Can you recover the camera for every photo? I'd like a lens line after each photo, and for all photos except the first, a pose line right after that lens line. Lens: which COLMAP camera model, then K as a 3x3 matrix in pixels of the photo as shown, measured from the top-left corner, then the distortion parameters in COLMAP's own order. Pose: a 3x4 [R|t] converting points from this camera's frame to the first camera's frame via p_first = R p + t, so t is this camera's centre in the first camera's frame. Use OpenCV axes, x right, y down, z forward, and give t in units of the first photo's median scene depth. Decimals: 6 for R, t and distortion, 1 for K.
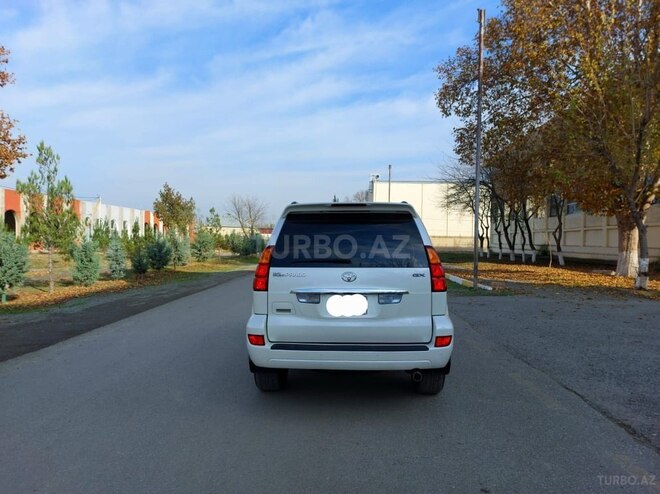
lens RADIAL K [[466.3, 0, 330.0], [0, 466.3, 247.0], [0, 0, 1]] dist [0.042661, -0.004446]
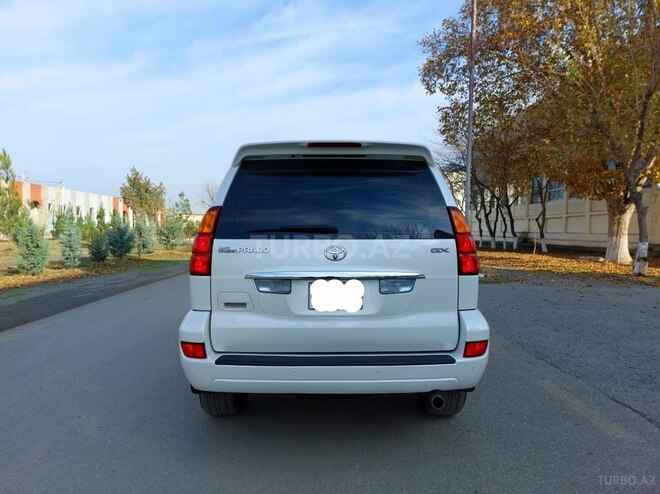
lens RADIAL K [[472.9, 0, 329.9], [0, 472.9, 250.9], [0, 0, 1]] dist [0.029995, -0.001293]
pose [[0.998857, -0.001601, 0.047766, 0.000298], [0.000074, 0.999489, 0.031954, 0.007332], [-0.047792, -0.031914, 0.998347, 0.061952]]
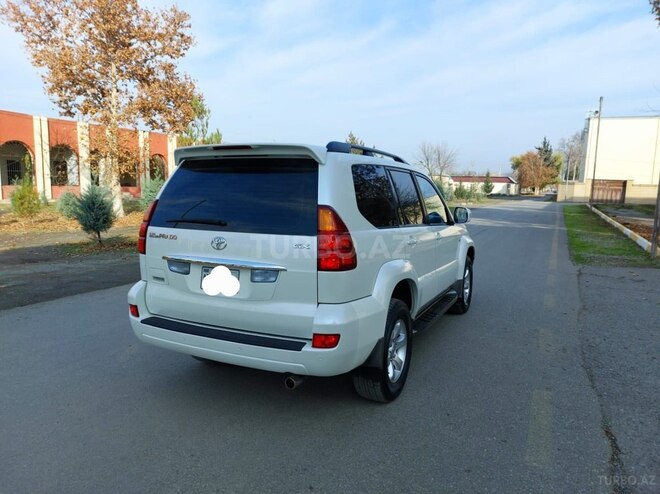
lens RADIAL K [[466.3, 0, 330.0], [0, 466.3, 247.0], [0, 0, 1]] dist [0.042661, -0.004446]
pose [[0.913163, 0.061412, -0.402941, 0.095895], [-0.016688, 0.993388, 0.113583, -0.003776], [0.407252, -0.096996, 0.908151, 0.068968]]
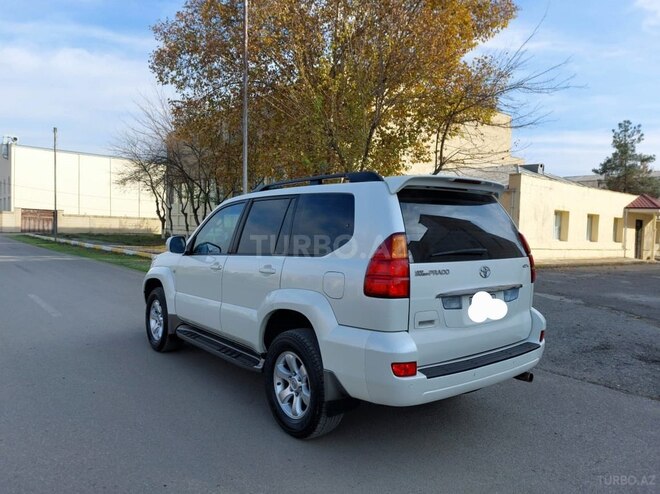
lens RADIAL K [[472.9, 0, 329.9], [0, 472.9, 250.9], [0, 0, 1]] dist [0.029995, -0.001293]
pose [[0.768018, -0.023858, 0.639984, -0.127508], [-0.006331, 0.998974, 0.044838, -0.001295], [-0.640397, -0.038488, 0.767079, 0.100040]]
